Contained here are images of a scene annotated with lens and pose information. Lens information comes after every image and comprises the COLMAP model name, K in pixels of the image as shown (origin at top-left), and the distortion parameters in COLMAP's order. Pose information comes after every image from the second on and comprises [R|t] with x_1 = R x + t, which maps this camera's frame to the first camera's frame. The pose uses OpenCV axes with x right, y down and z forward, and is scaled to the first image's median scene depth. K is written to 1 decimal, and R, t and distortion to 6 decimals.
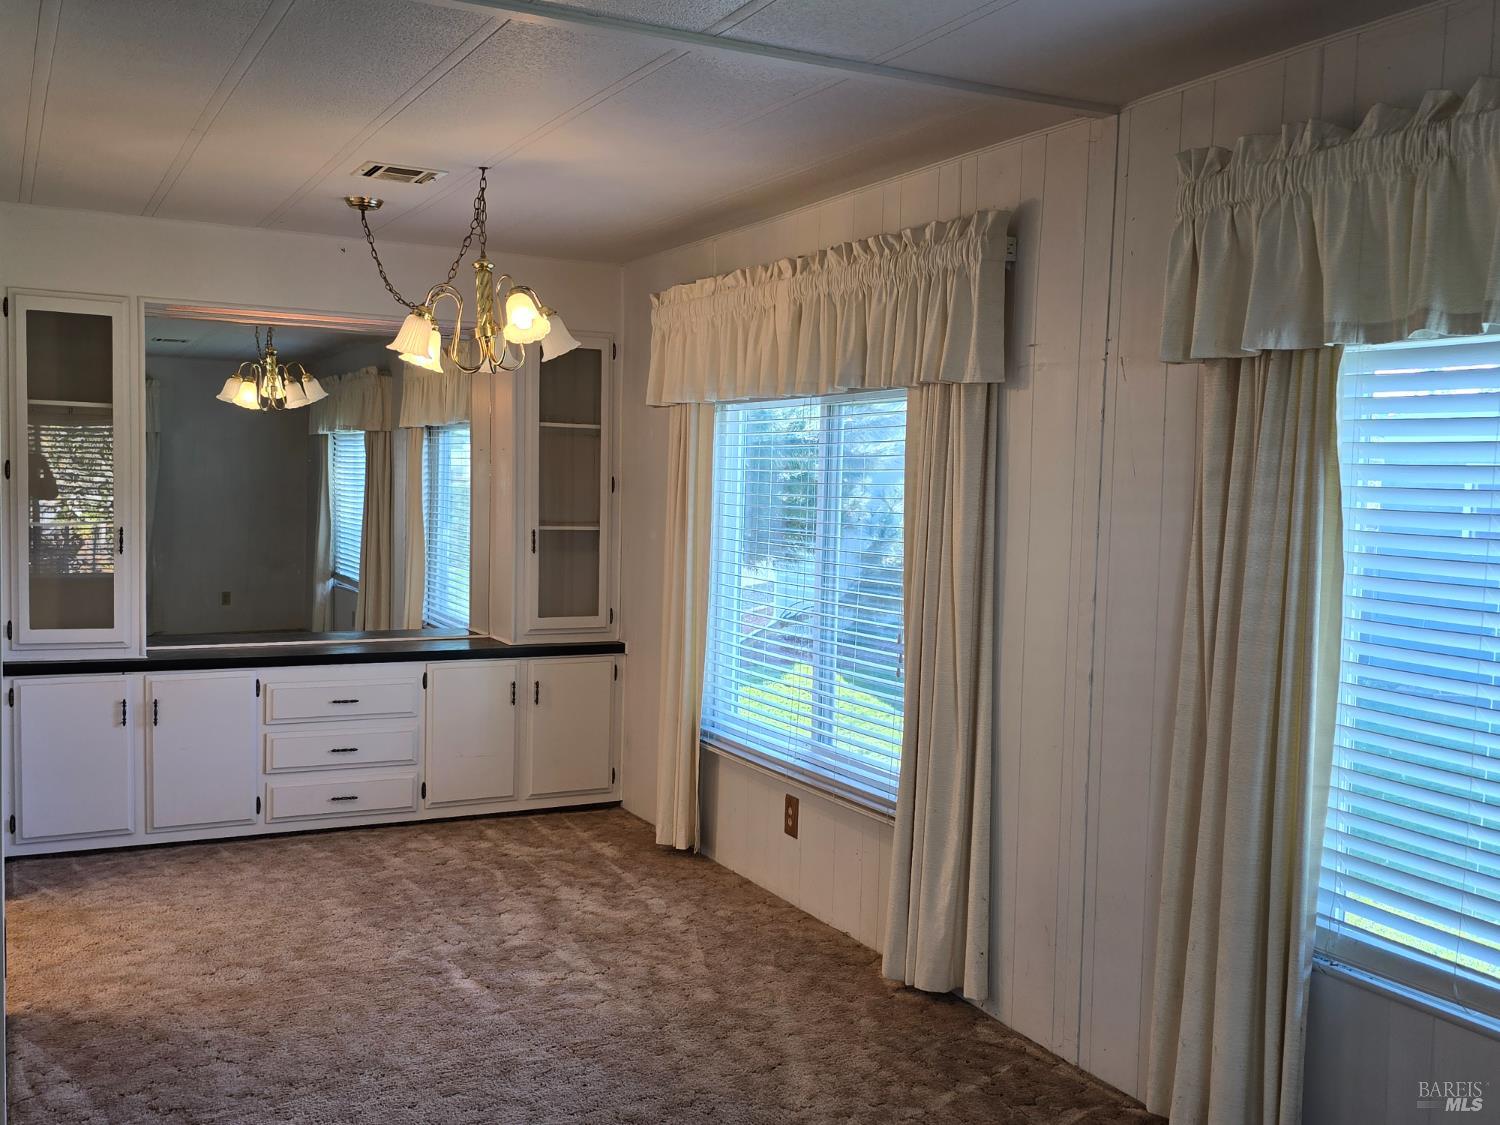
lens RADIAL K [[1486.0, 0, 745.2], [0, 1486.0, 573.4], [0, 0, 1]] dist [0.036411, 0.000000]
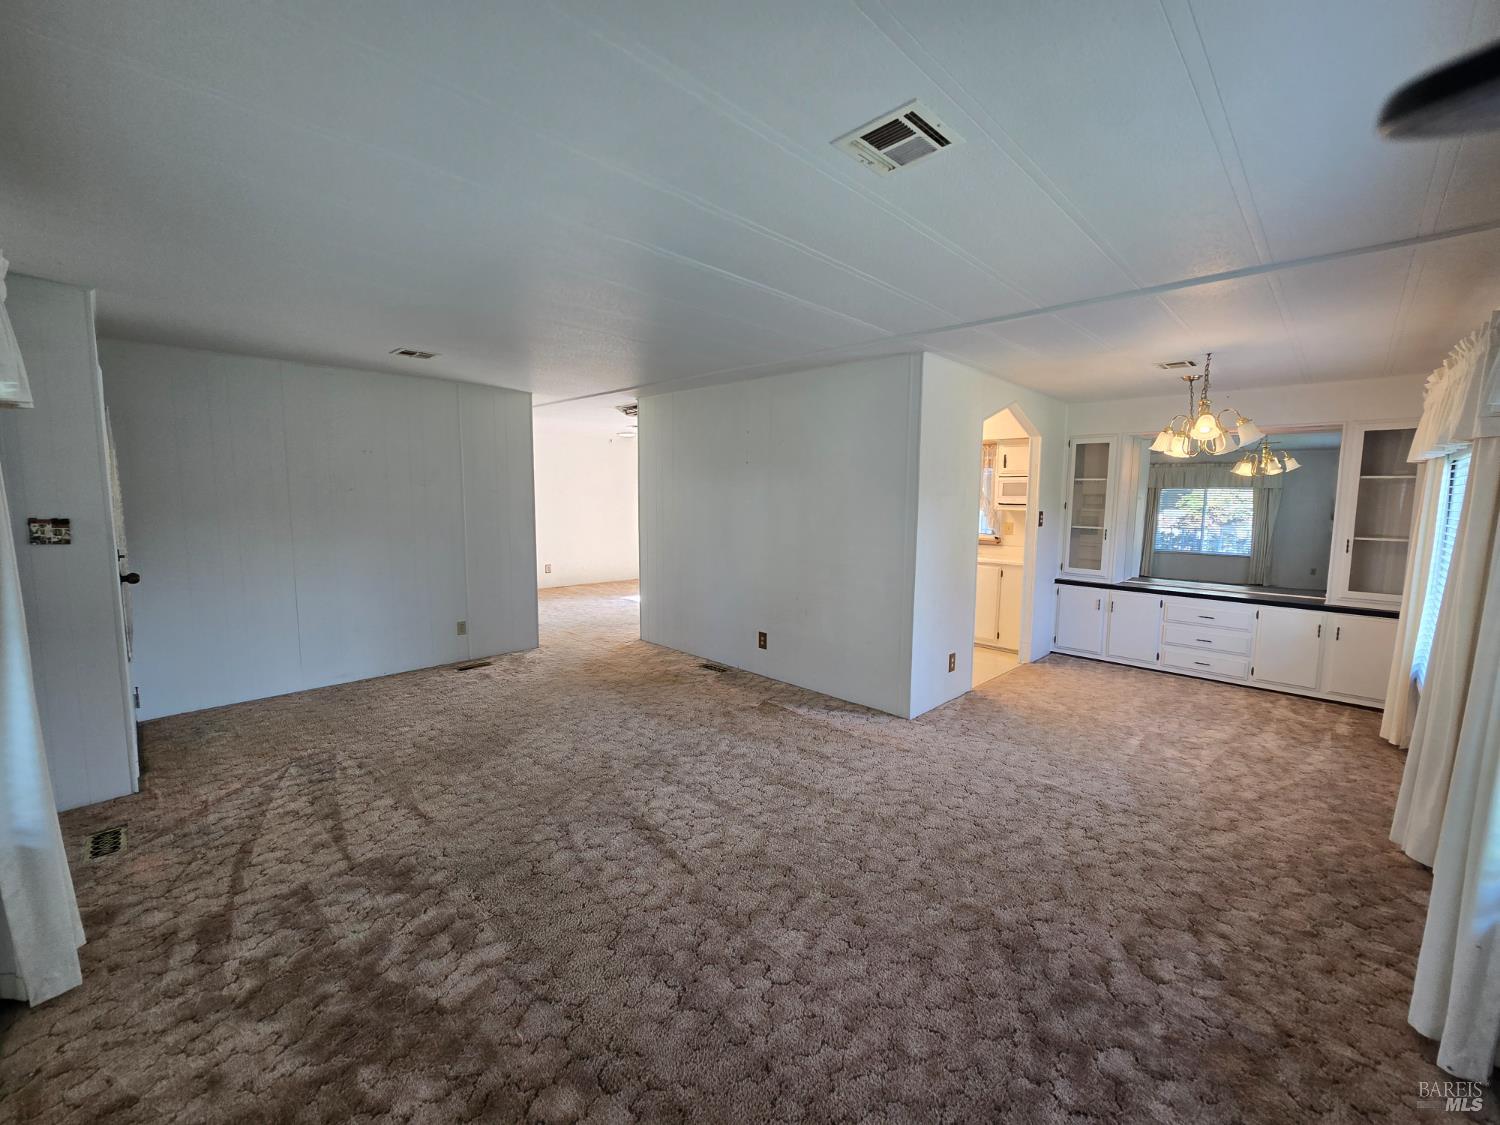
lens RADIAL K [[613.0, 0, 740.3], [0, 613.0, 556.8], [0, 0, 1]] dist [-0.011213, 0.003822]
pose [[0.301468, 0.076709, -0.950386, 0.387584], [-0.064900, 0.996098, 0.059812, -0.007423], [0.951265, 0.043648, 0.305270, 0.145454]]
